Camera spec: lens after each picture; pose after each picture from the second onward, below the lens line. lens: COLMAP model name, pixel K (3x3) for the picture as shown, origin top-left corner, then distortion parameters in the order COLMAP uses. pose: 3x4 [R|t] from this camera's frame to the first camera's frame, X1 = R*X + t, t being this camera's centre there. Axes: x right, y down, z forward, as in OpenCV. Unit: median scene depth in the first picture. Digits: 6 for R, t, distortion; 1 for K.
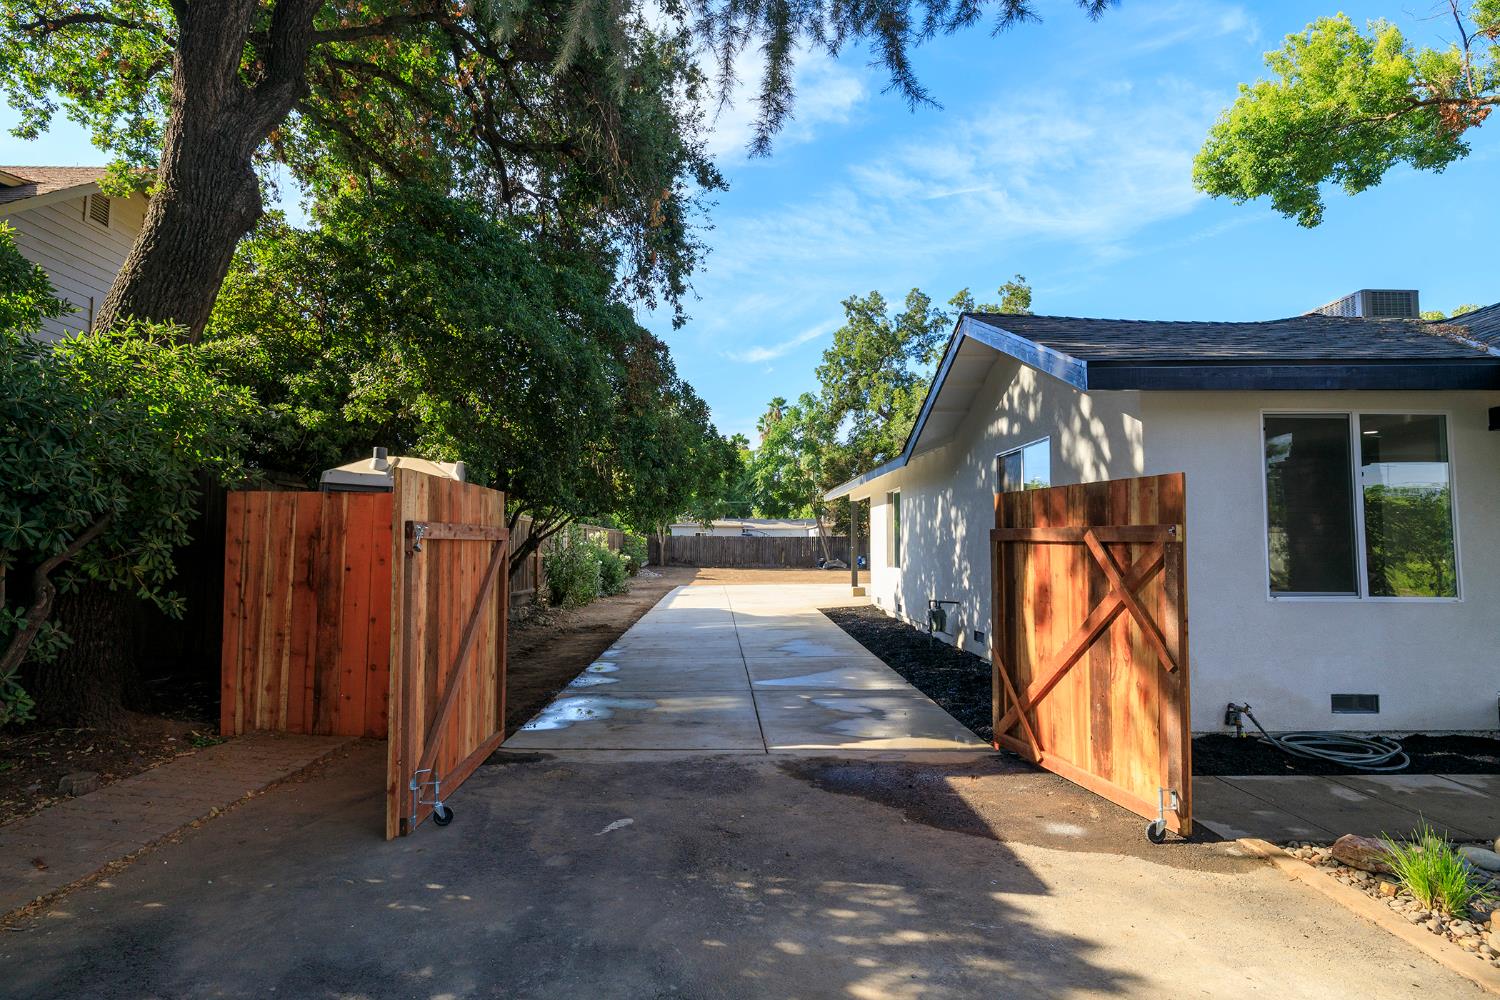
lens RADIAL K [[784.4, 0, 750.0], [0, 784.4, 500.1], [0, 0, 1]] dist [0.001261, -0.000223]
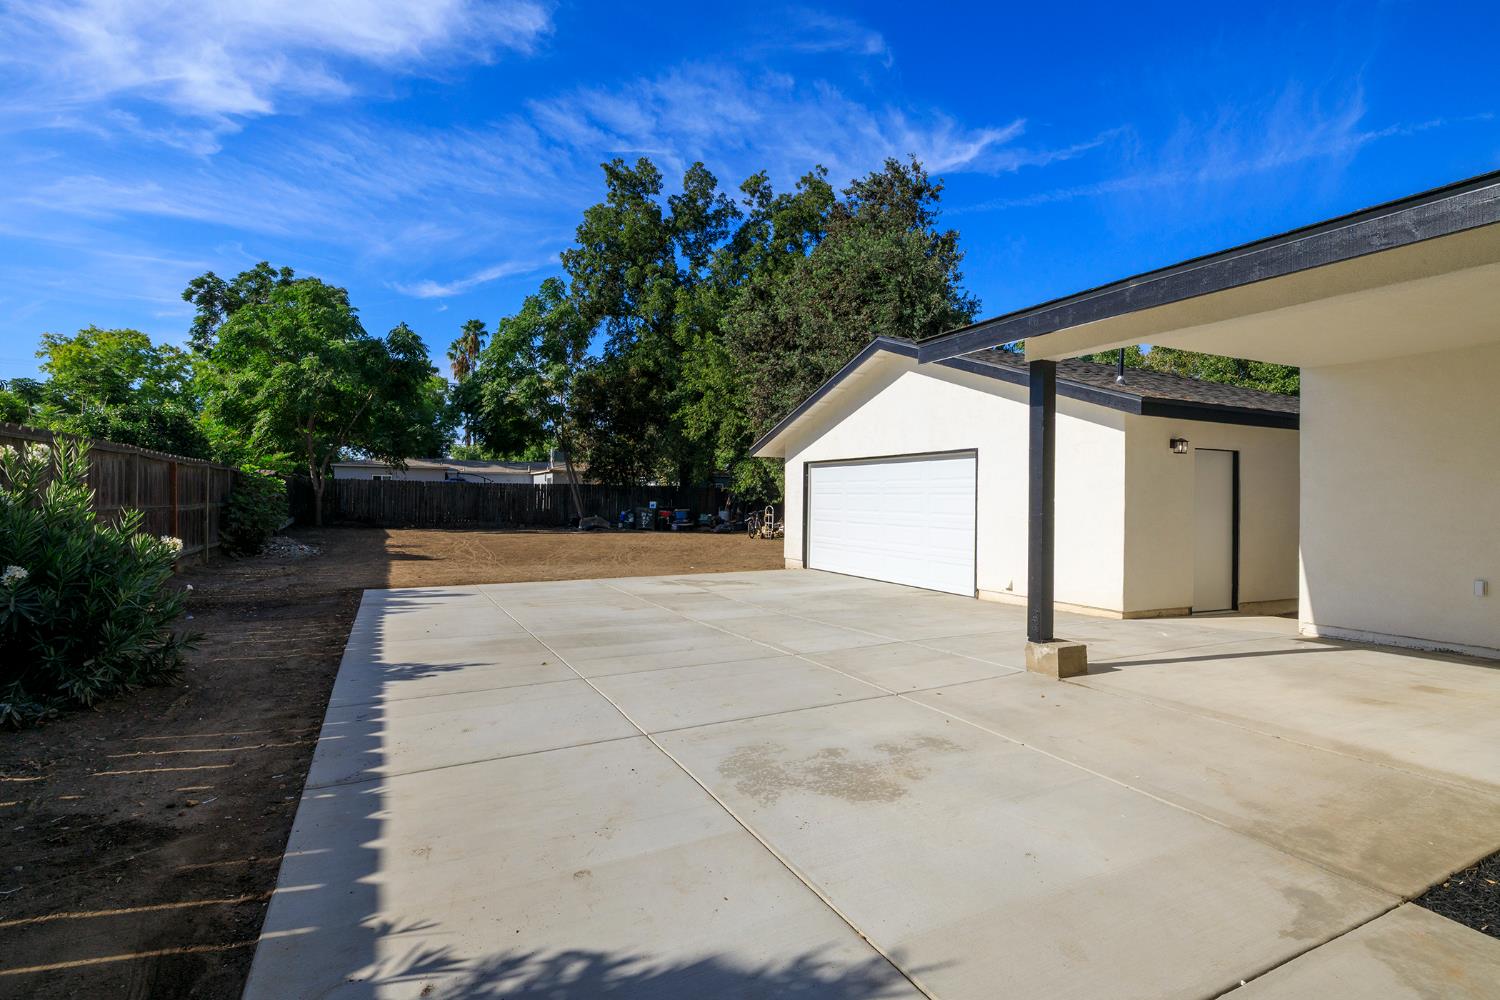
lens RADIAL K [[765.0, 0, 740.3], [0, 765.0, 486.3], [0, 0, 1]] dist [0.014788, -0.000089]
pose [[0.919078, 0.015395, 0.393776, -0.044953], [-0.034110, 0.998594, 0.040571, 0.015042], [-0.392598, -0.050719, 0.918311, 0.299416]]
